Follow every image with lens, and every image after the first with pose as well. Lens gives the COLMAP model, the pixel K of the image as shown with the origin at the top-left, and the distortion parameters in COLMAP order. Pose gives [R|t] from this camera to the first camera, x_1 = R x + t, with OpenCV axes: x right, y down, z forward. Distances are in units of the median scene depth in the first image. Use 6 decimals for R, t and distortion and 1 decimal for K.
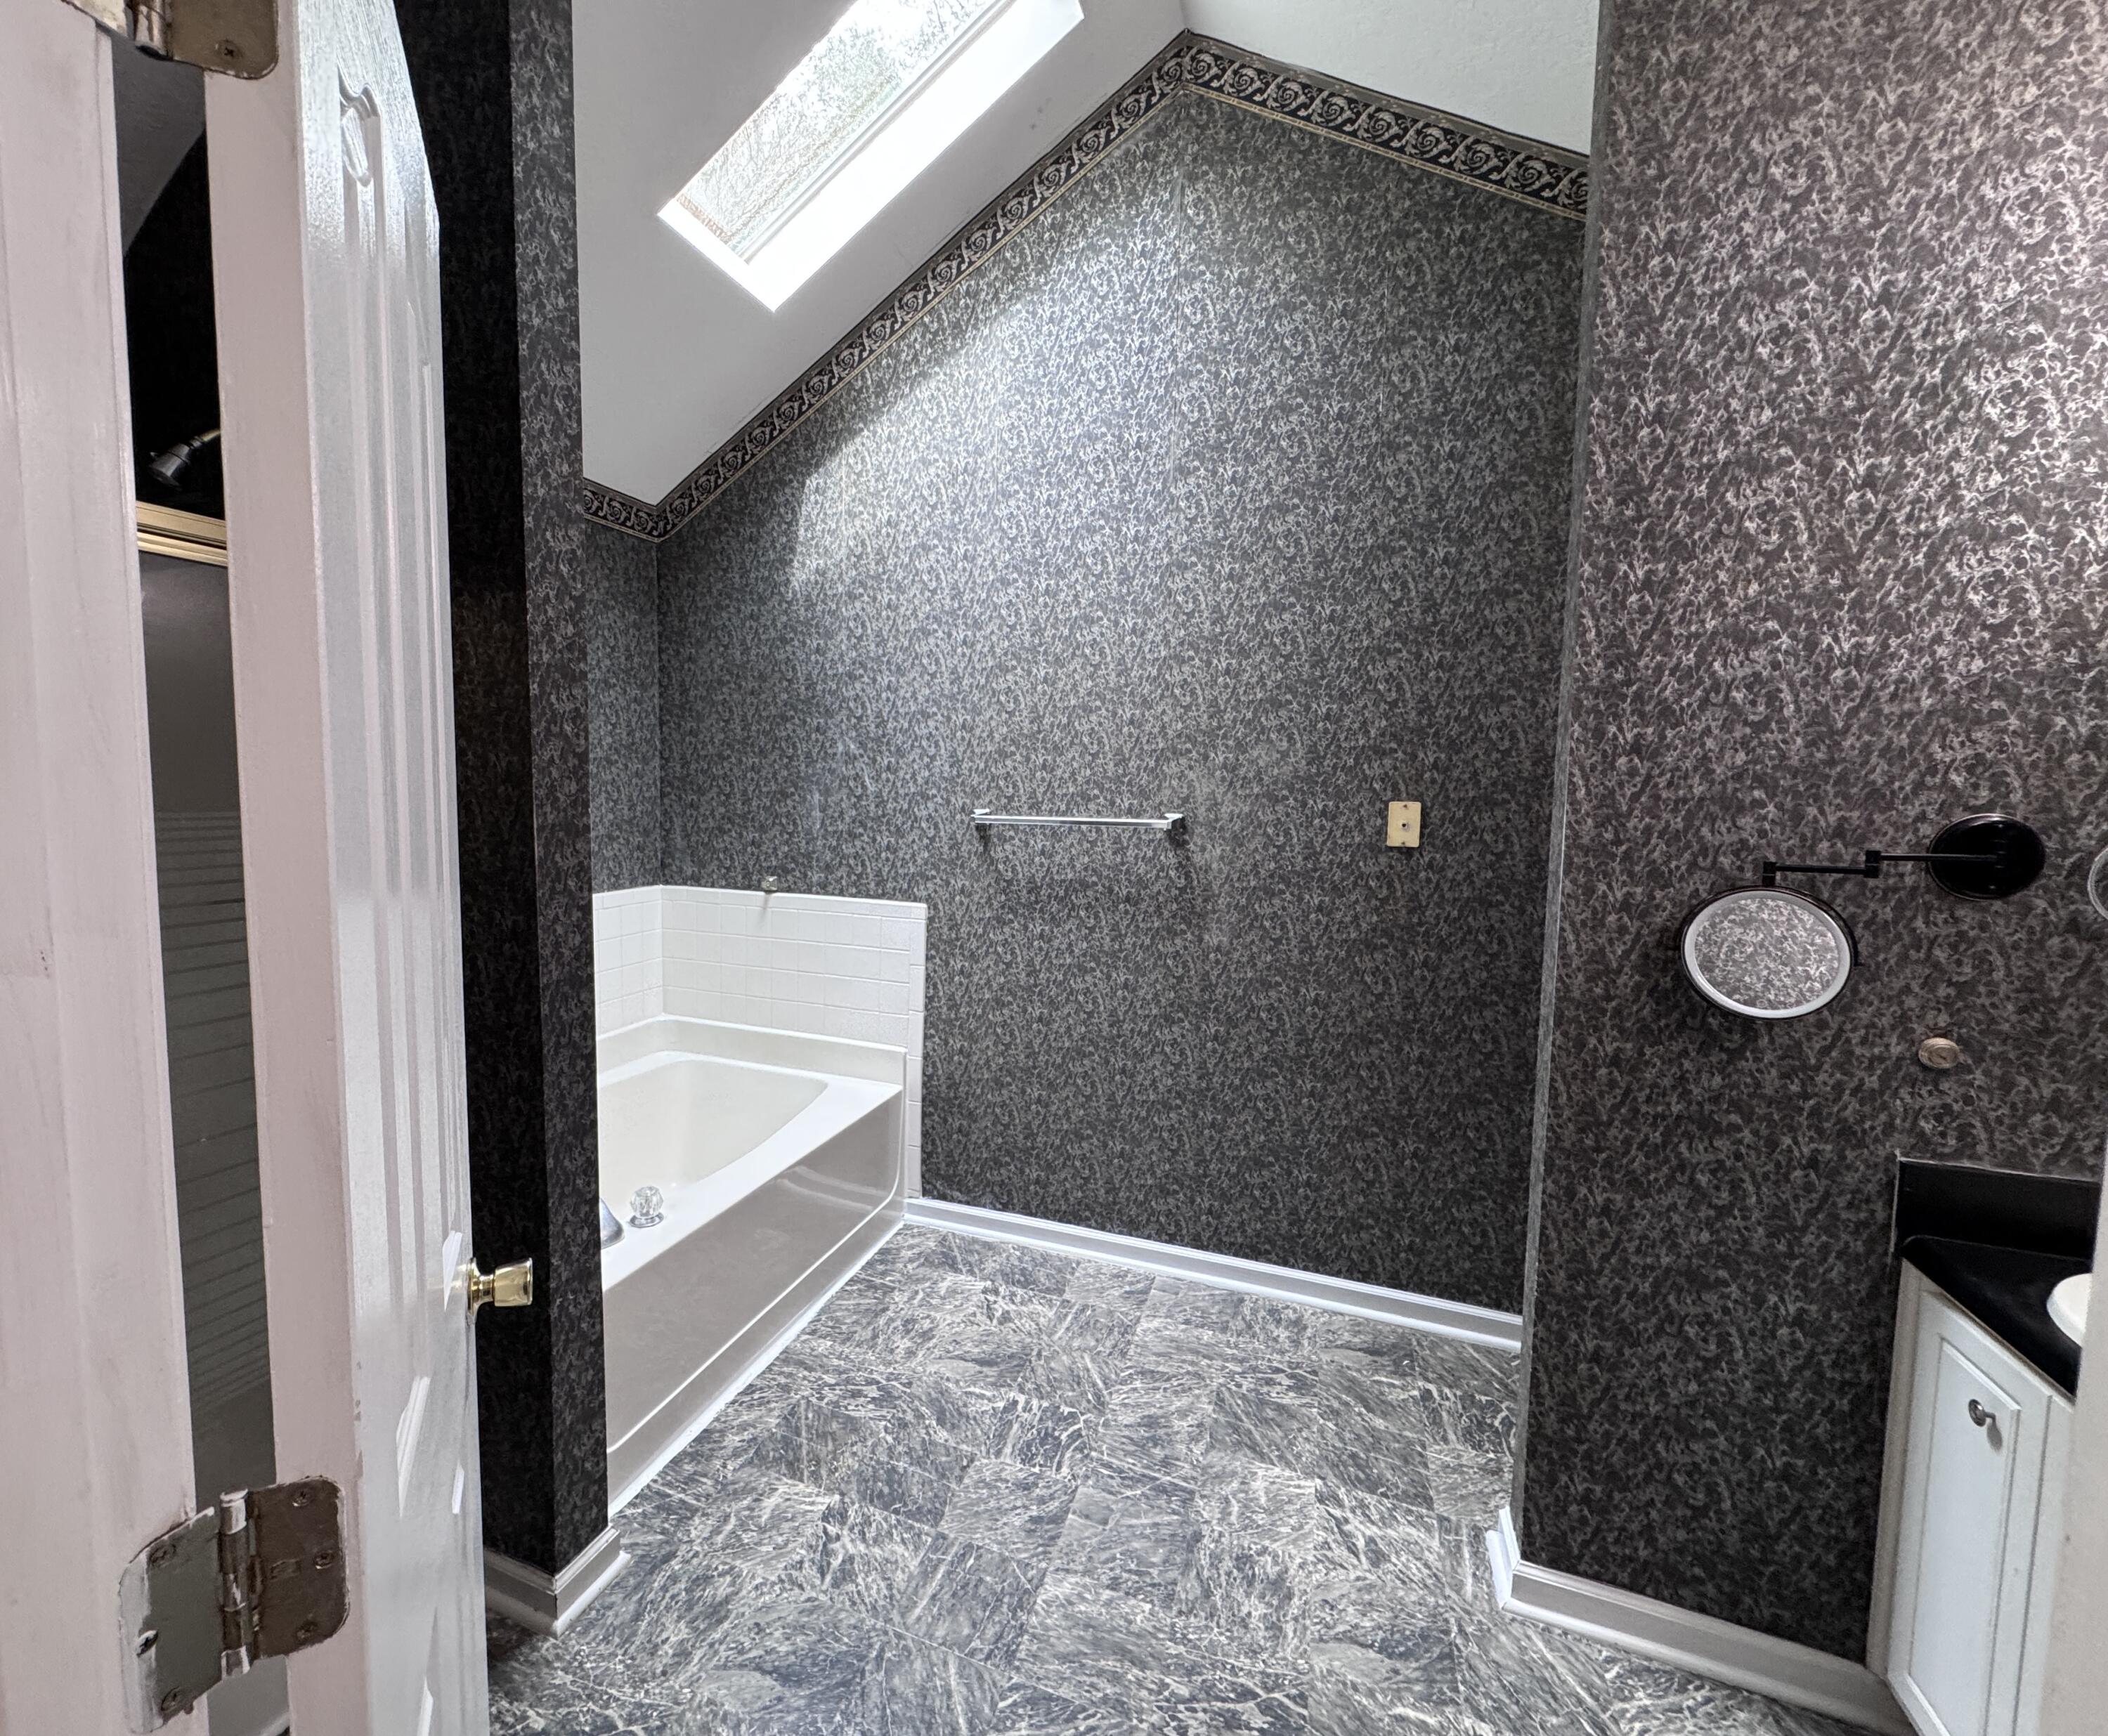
lens RADIAL K [[944.1, 0, 1052.7], [0, 944.1, 872.5], [0, 0, 1]] dist [0.000265, 0.000230]
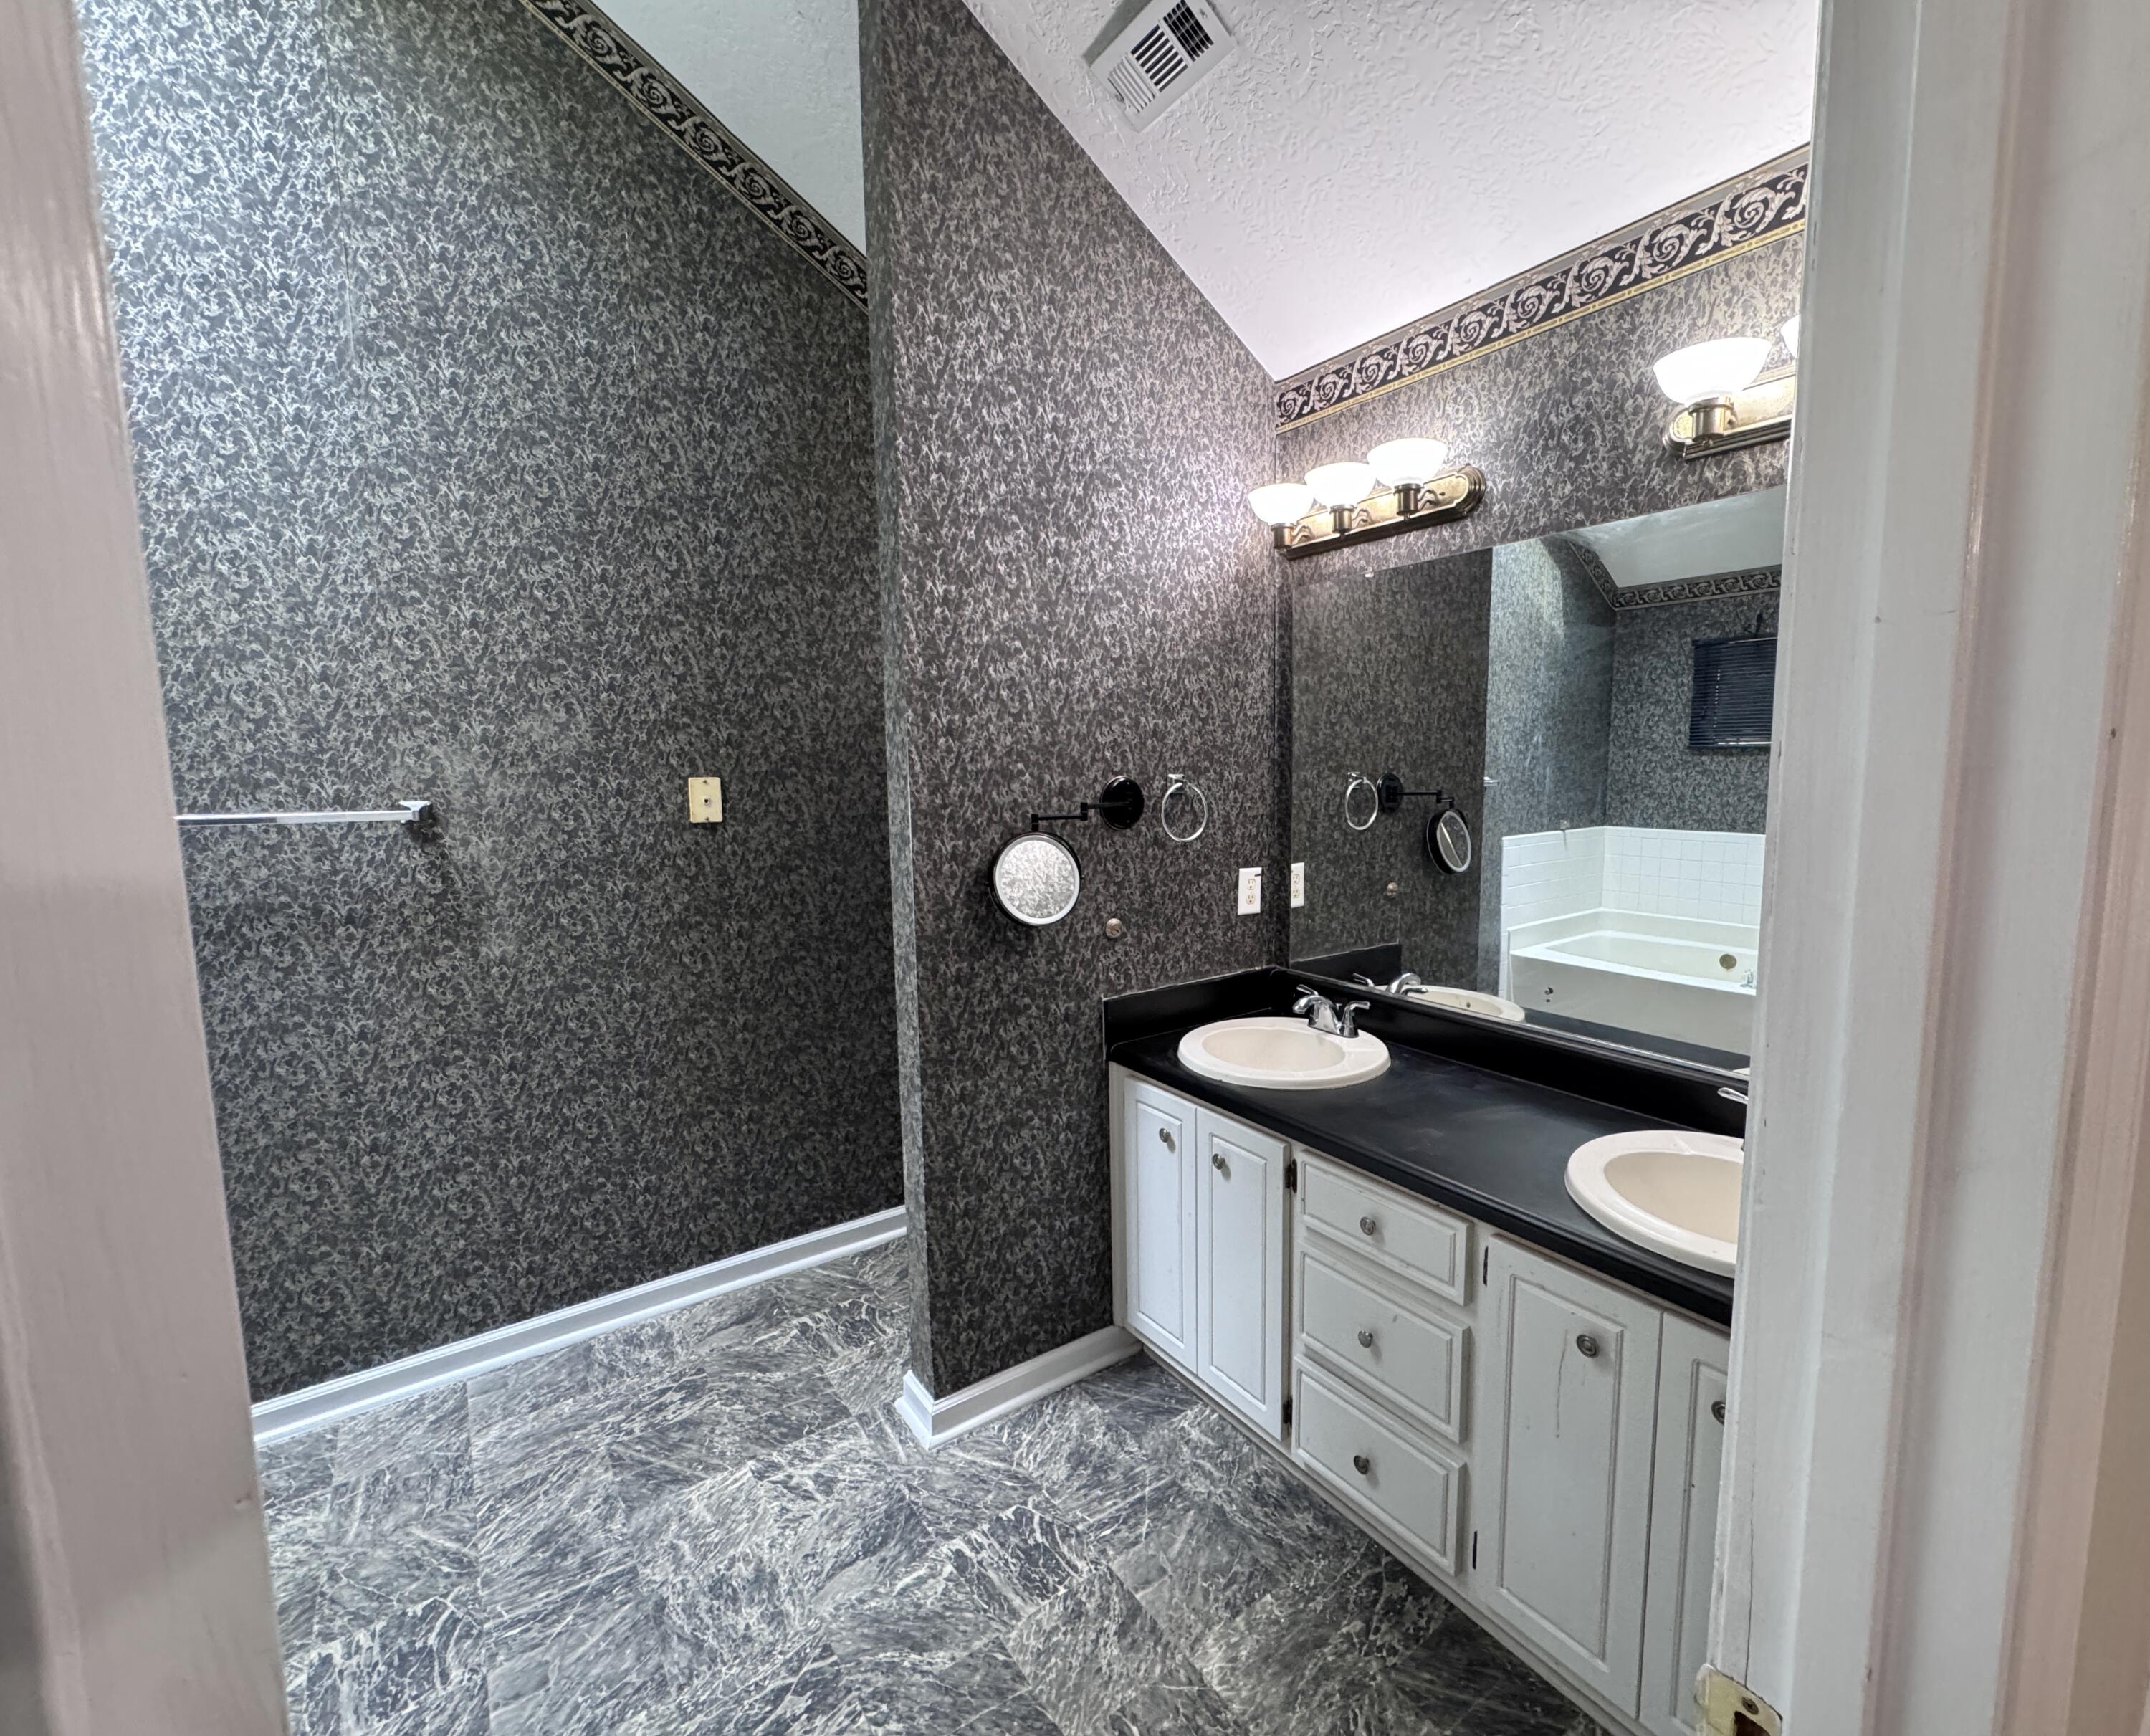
lens RADIAL K [[931.4, 0, 1076.0], [0, 931.4, 866.0], [0, 0, 1]] dist [0.001541, 0.000099]
pose [[0.519895, -0.108889, 0.847261, -0.314806], [0.083451, 0.993572, 0.076486, -0.028591], [-0.850144, 0.030940, 0.525641, 0.176578]]
